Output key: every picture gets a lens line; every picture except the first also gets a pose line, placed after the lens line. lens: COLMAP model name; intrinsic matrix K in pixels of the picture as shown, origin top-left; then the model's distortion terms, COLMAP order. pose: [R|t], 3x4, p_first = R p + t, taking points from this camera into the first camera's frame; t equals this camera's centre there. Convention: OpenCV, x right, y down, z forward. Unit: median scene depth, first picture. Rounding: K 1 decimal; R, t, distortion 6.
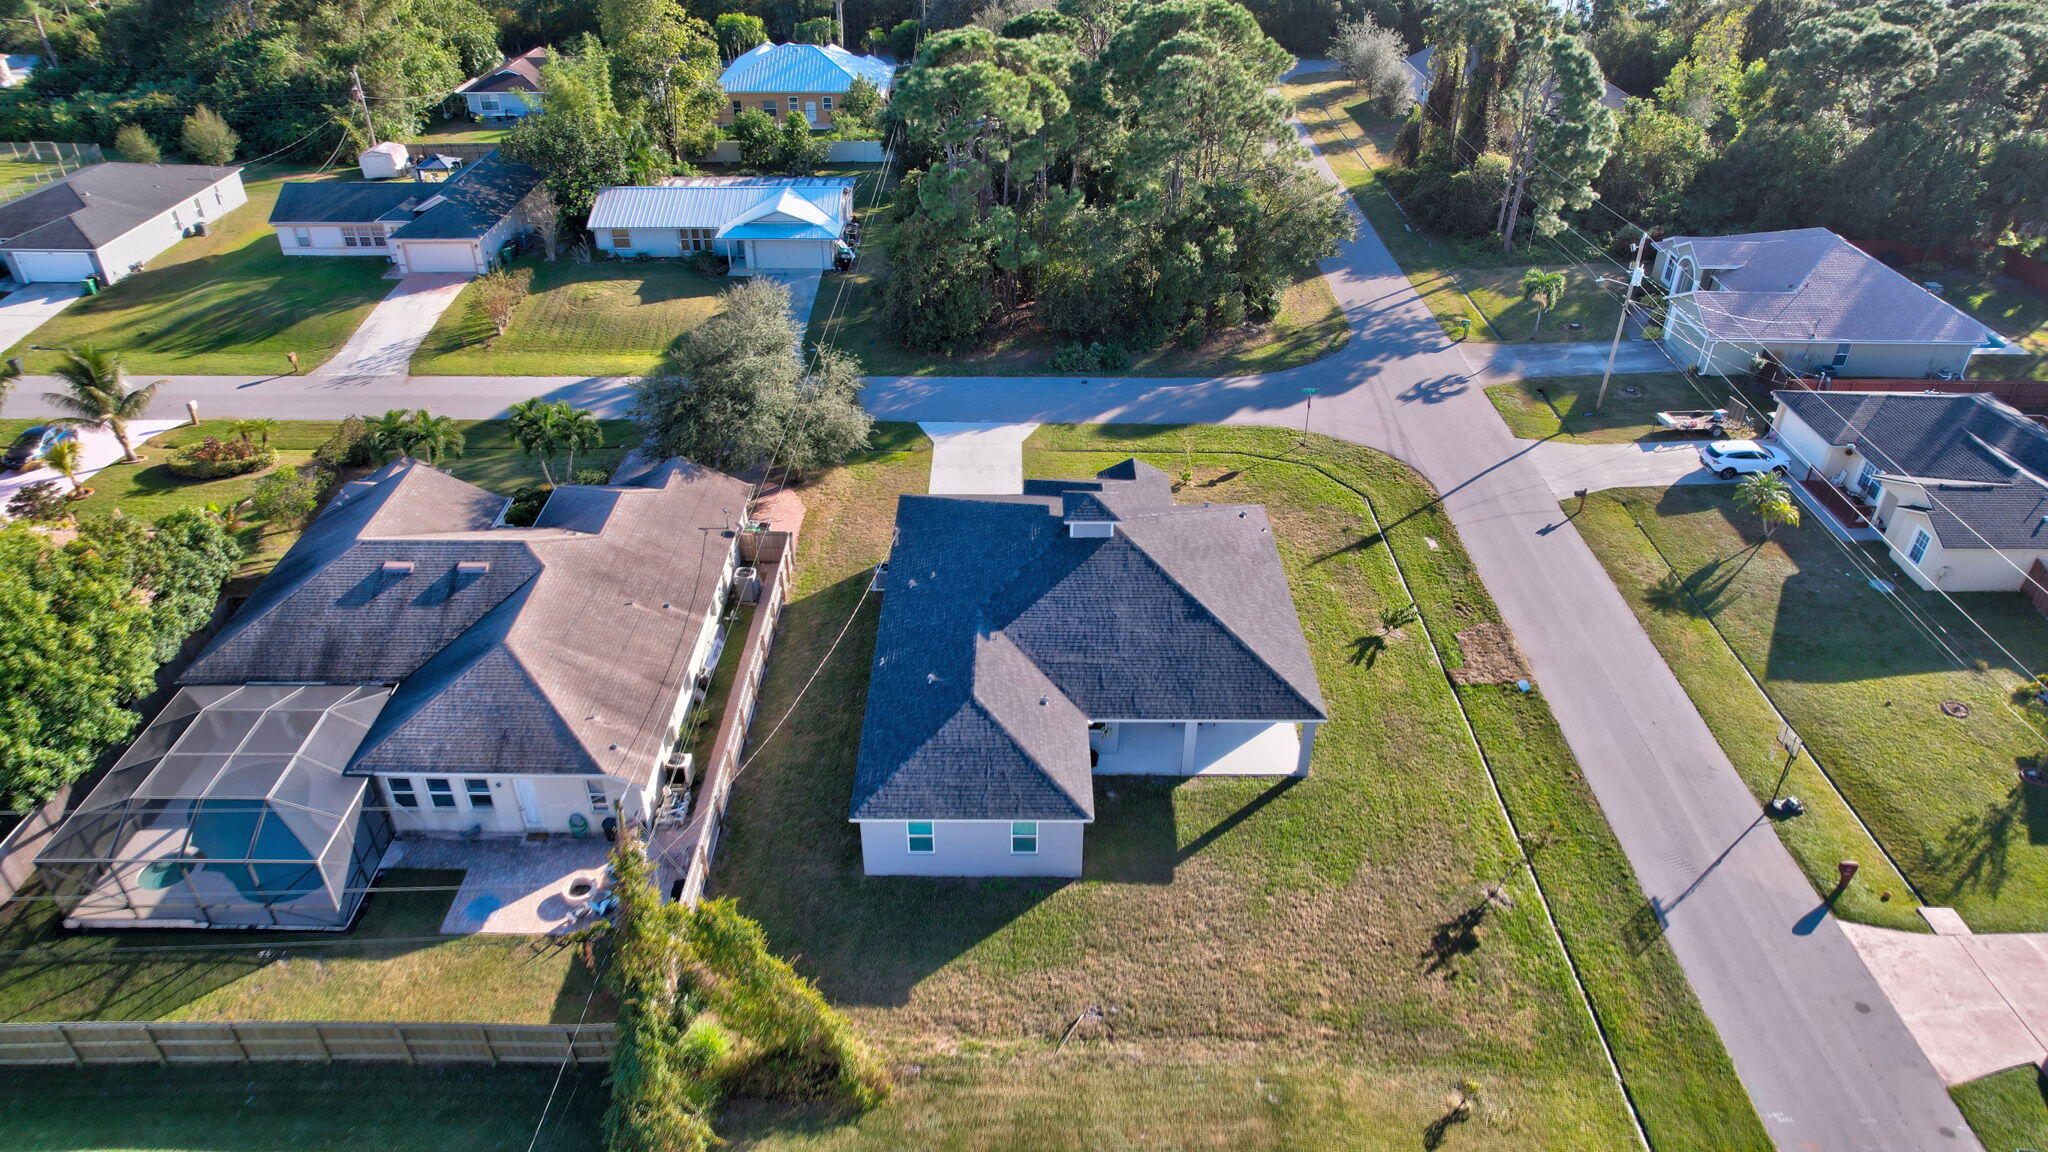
lens RADIAL K [[1324.2, 0, 1029.3], [0, 1324.2, 572.3], [0, 0, 1]] dist [-0.076710, 0.065945]
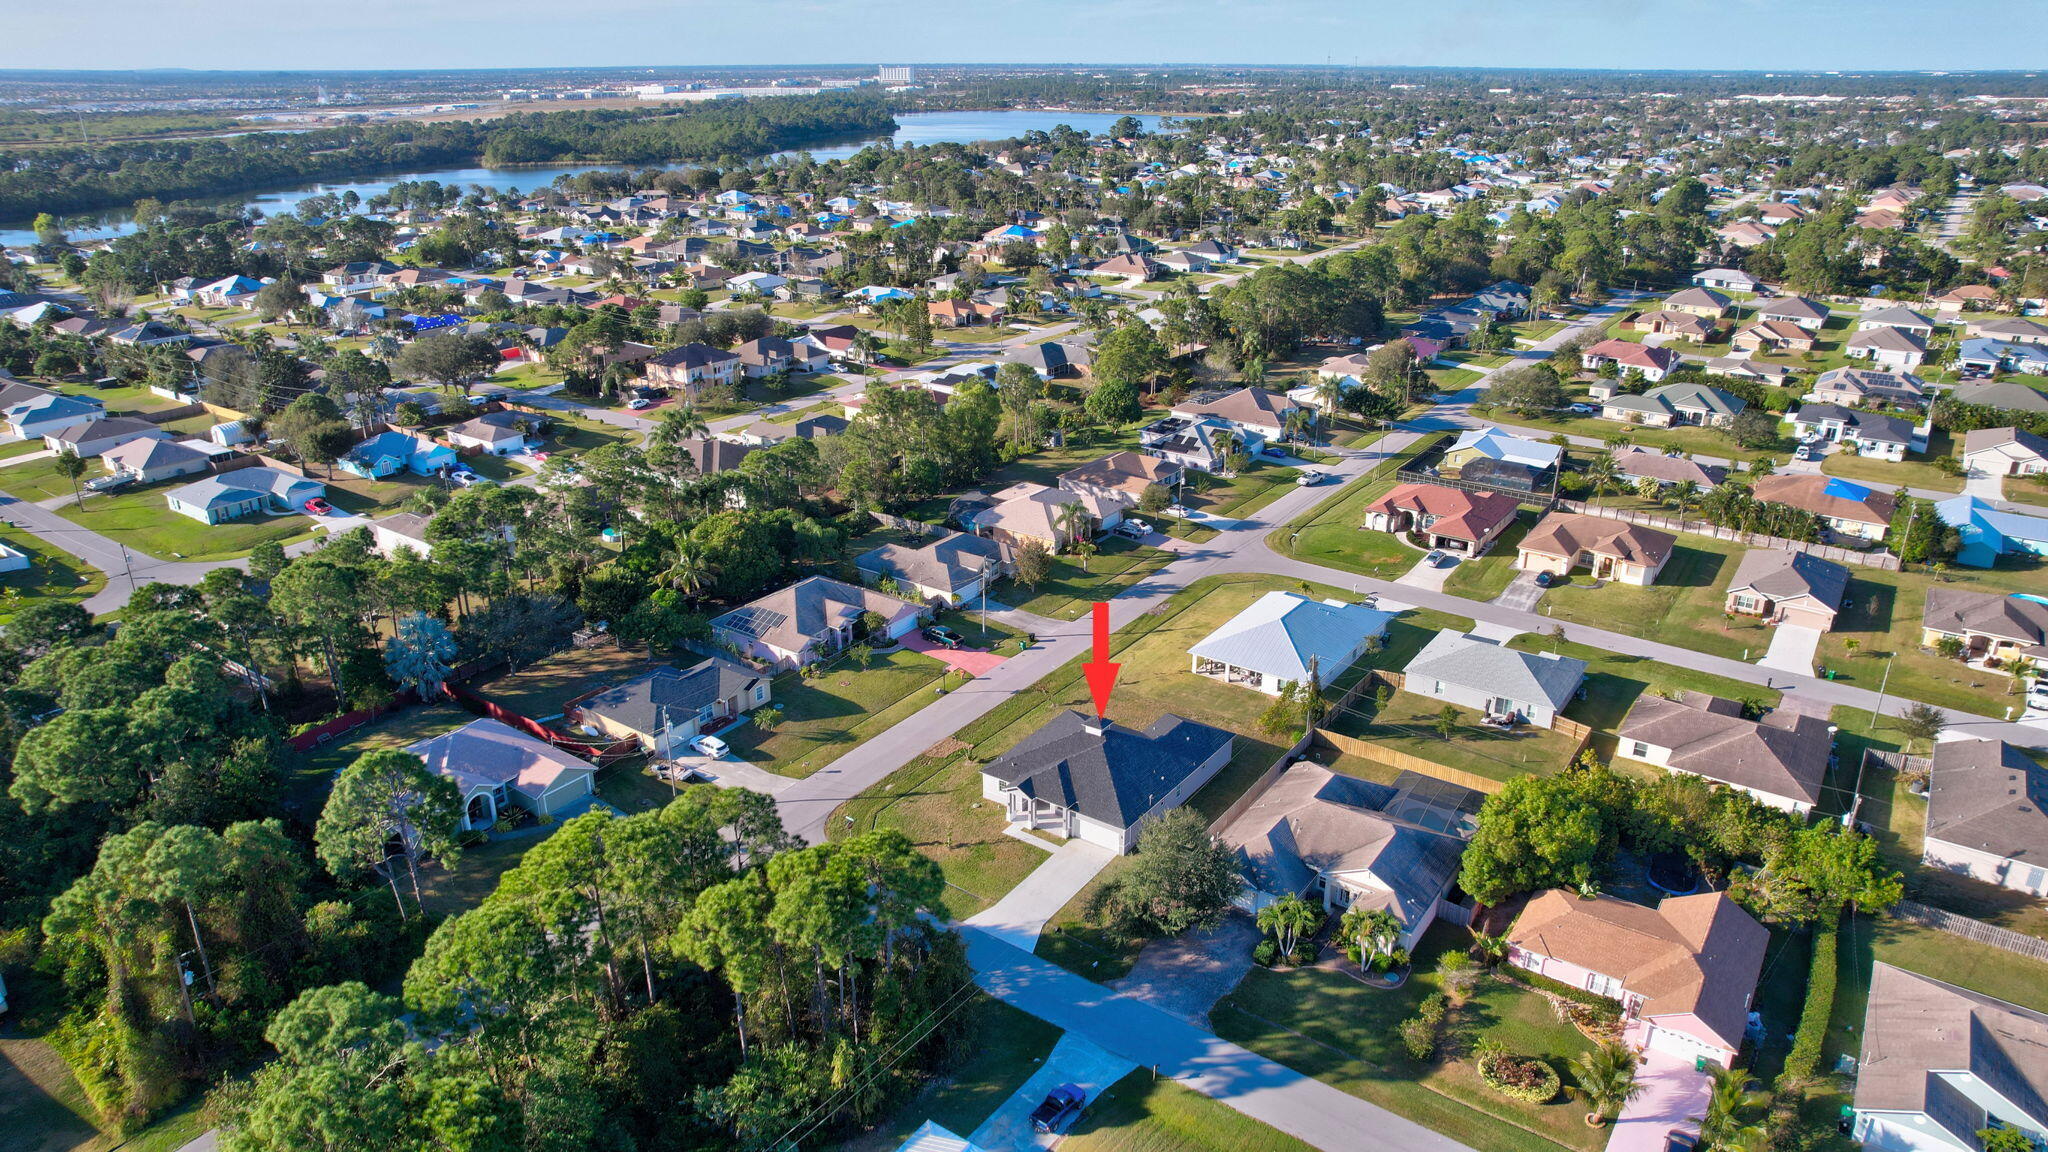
lens RADIAL K [[1324.2, 0, 1023.0], [0, 1324.2, 575.1], [0, 0, 1]] dist [-0.076710, 0.065945]
pose [[-0.812641, -0.219594, 0.539809, -0.910280], [0.315076, 0.613678, 0.723966, -1.678671], [-0.490247, 0.758405, -0.429511, 1.589927]]
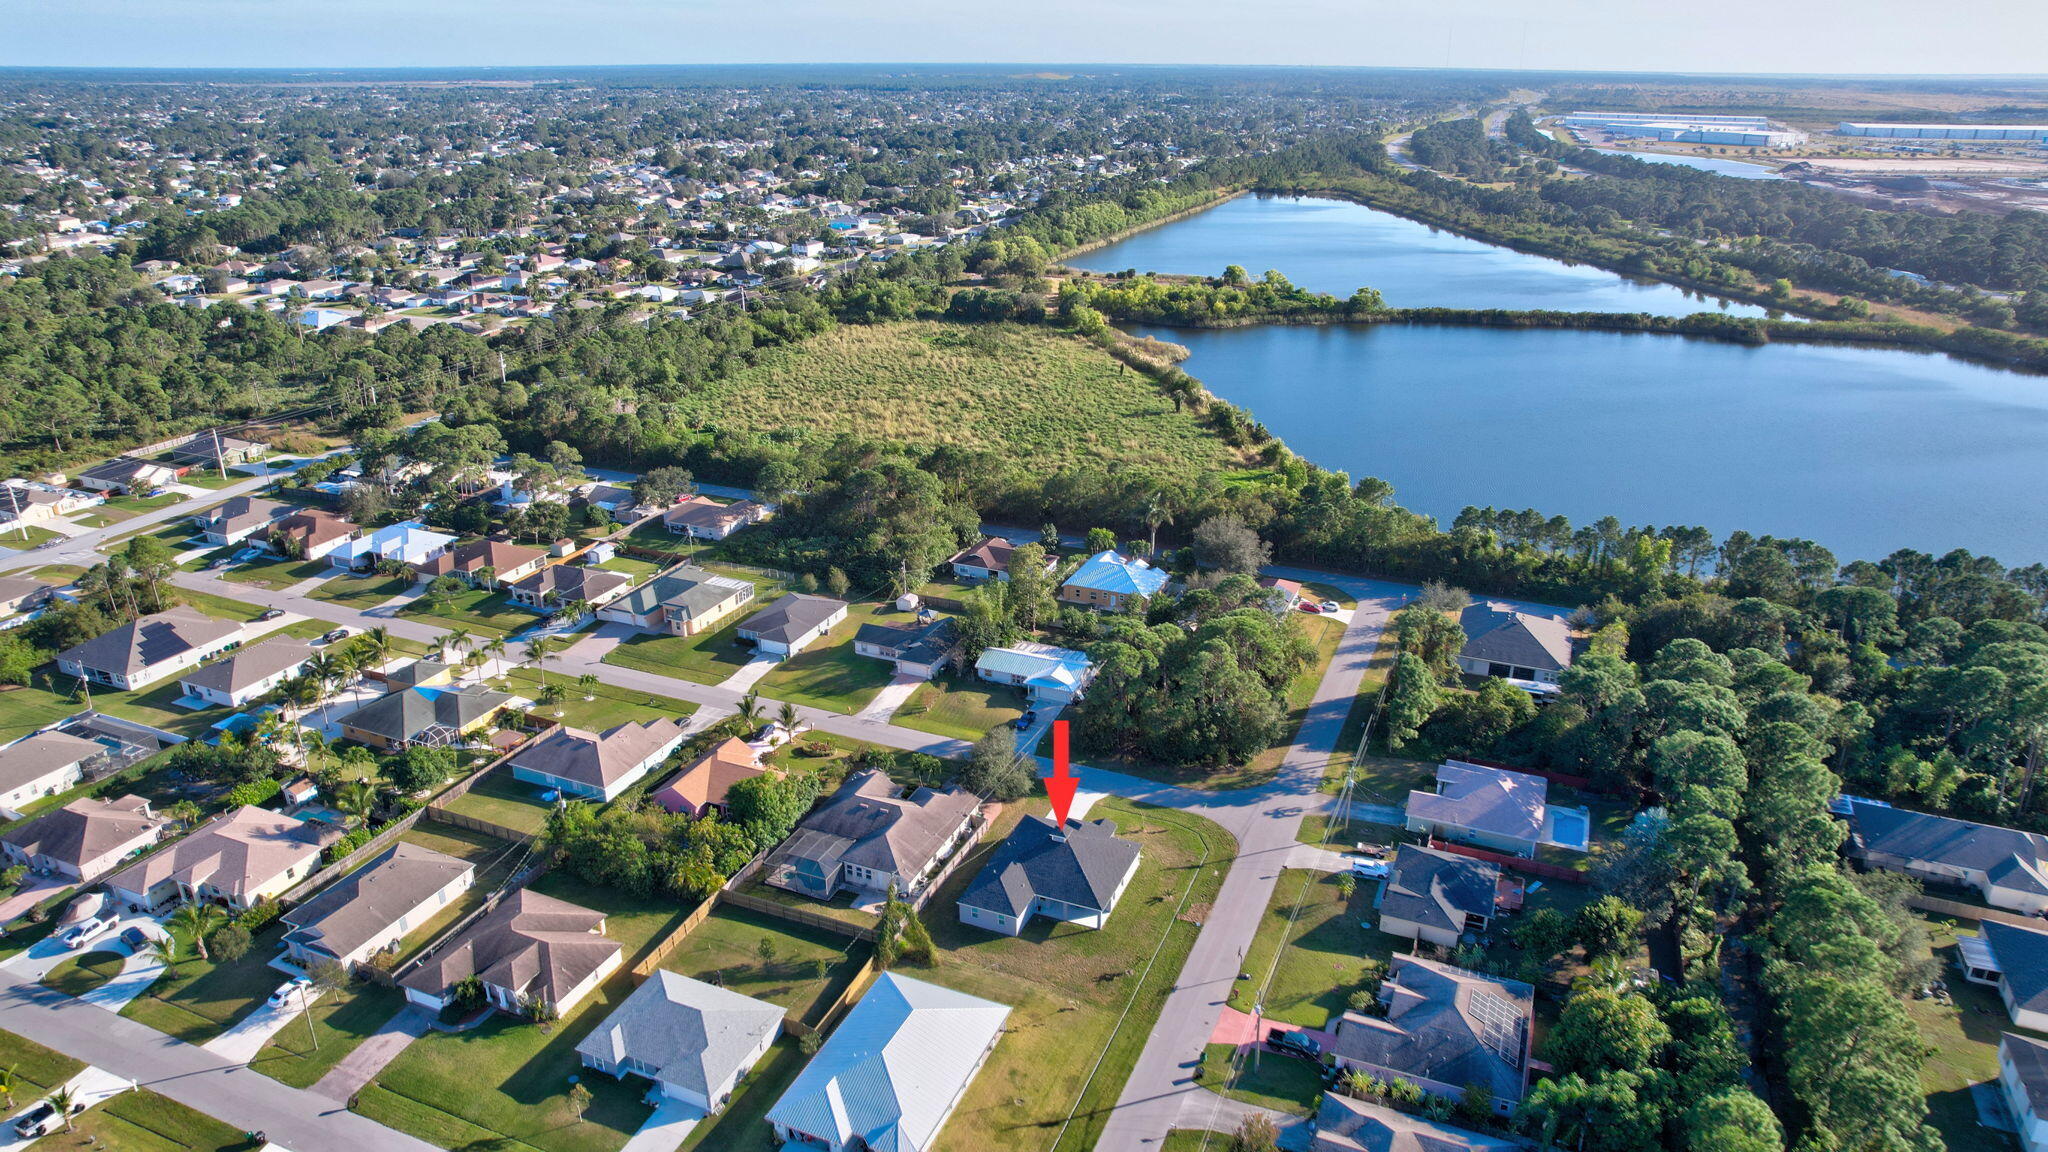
lens RADIAL K [[1324.2, 0, 1023.3], [0, 1324.2, 582.2], [0, 0, 1]] dist [-0.076710, 0.065945]
pose [[0.918880, 0.141128, -0.368432, 0.876952], [-0.209208, 0.966028, -0.151733, -0.107412], [0.334502, 0.216503, 0.917188, -1.732770]]
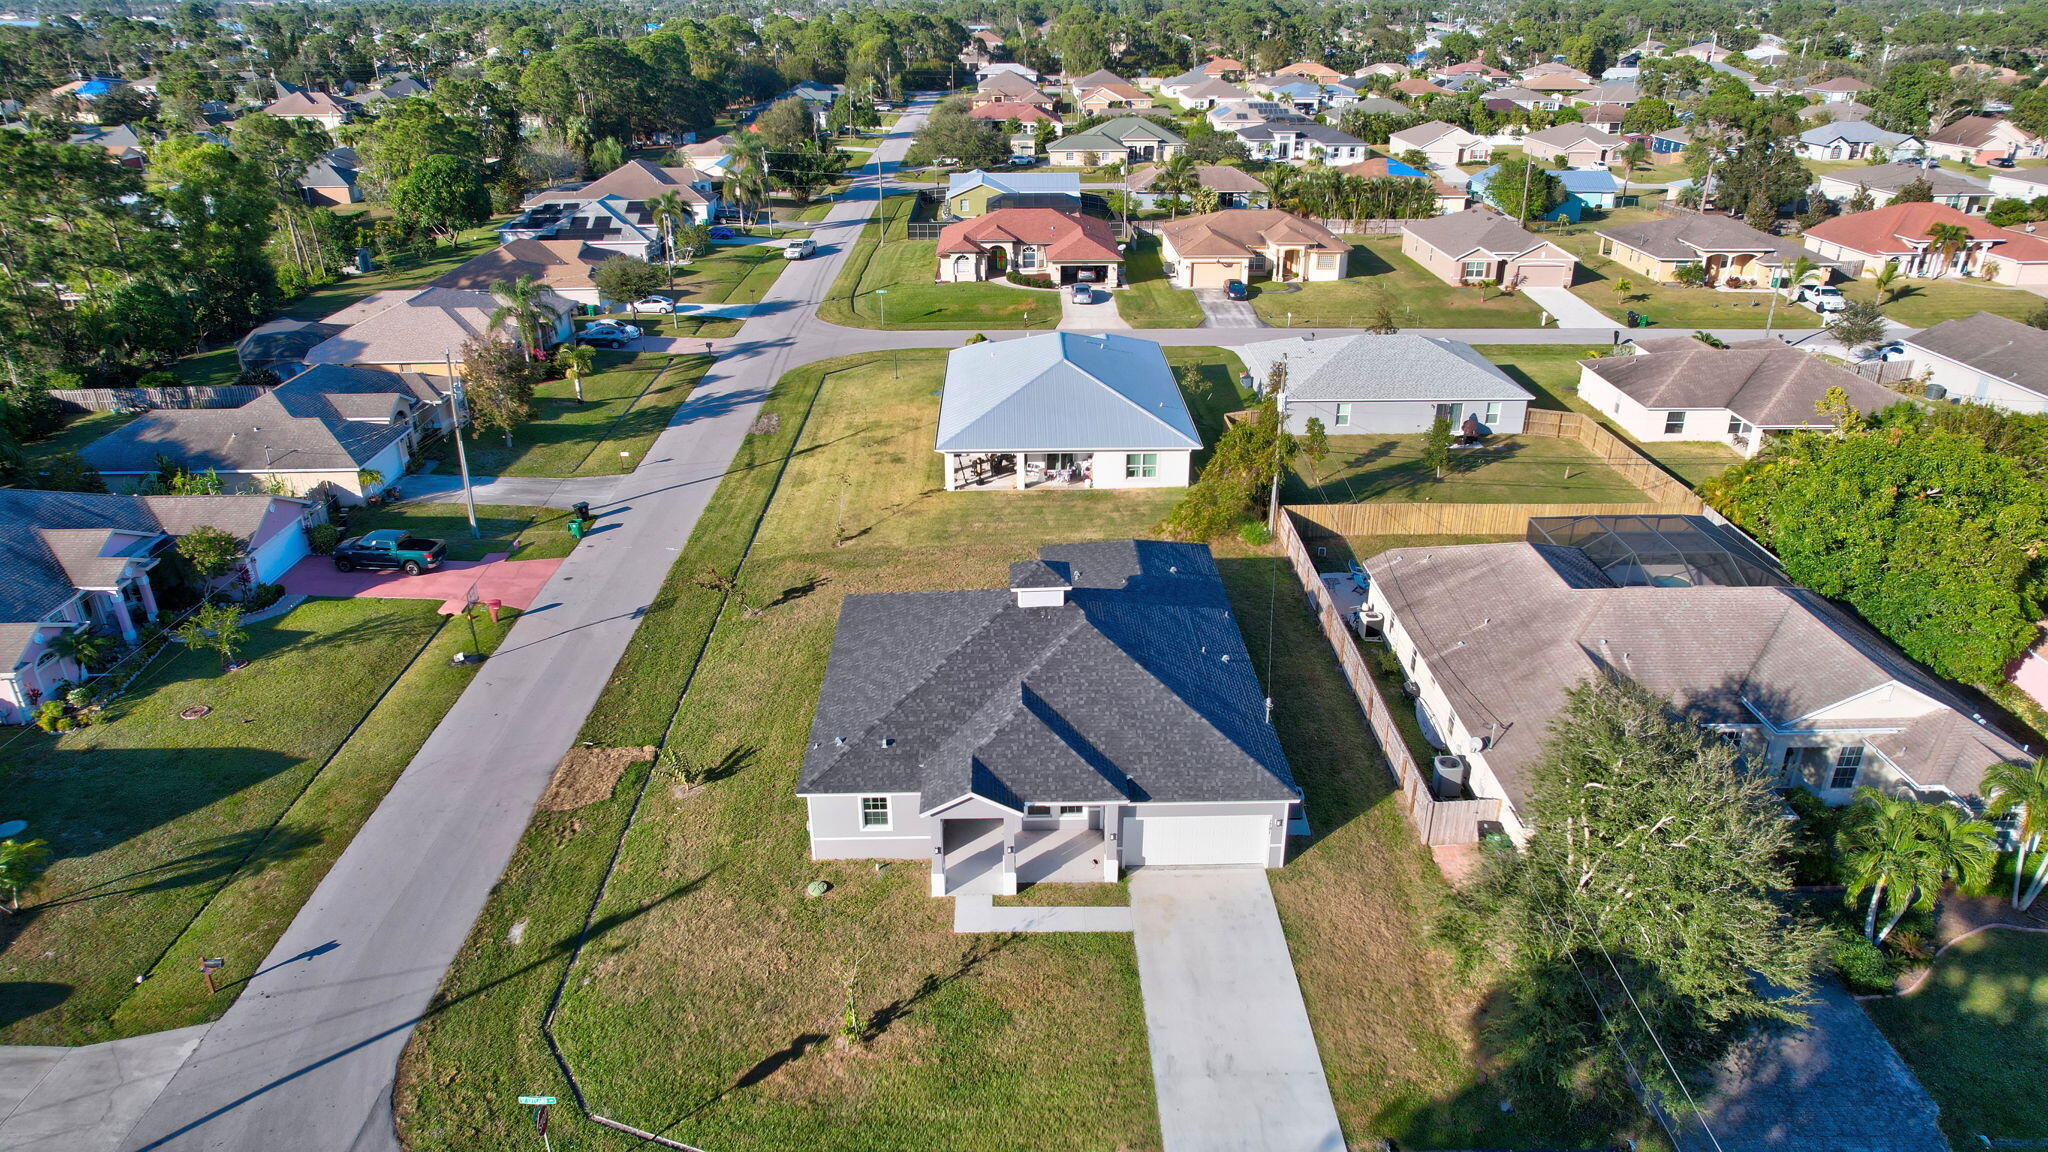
lens RADIAL K [[1324.2, 0, 1027.4], [0, 1324.2, 574.4], [0, 0, 1]] dist [-0.076710, 0.065945]
pose [[-0.999932, 0.003633, -0.011083, 0.055051], [-0.007396, 0.537210, 0.843416, -0.713543], [0.009018, 0.843441, -0.537147, 1.264486]]
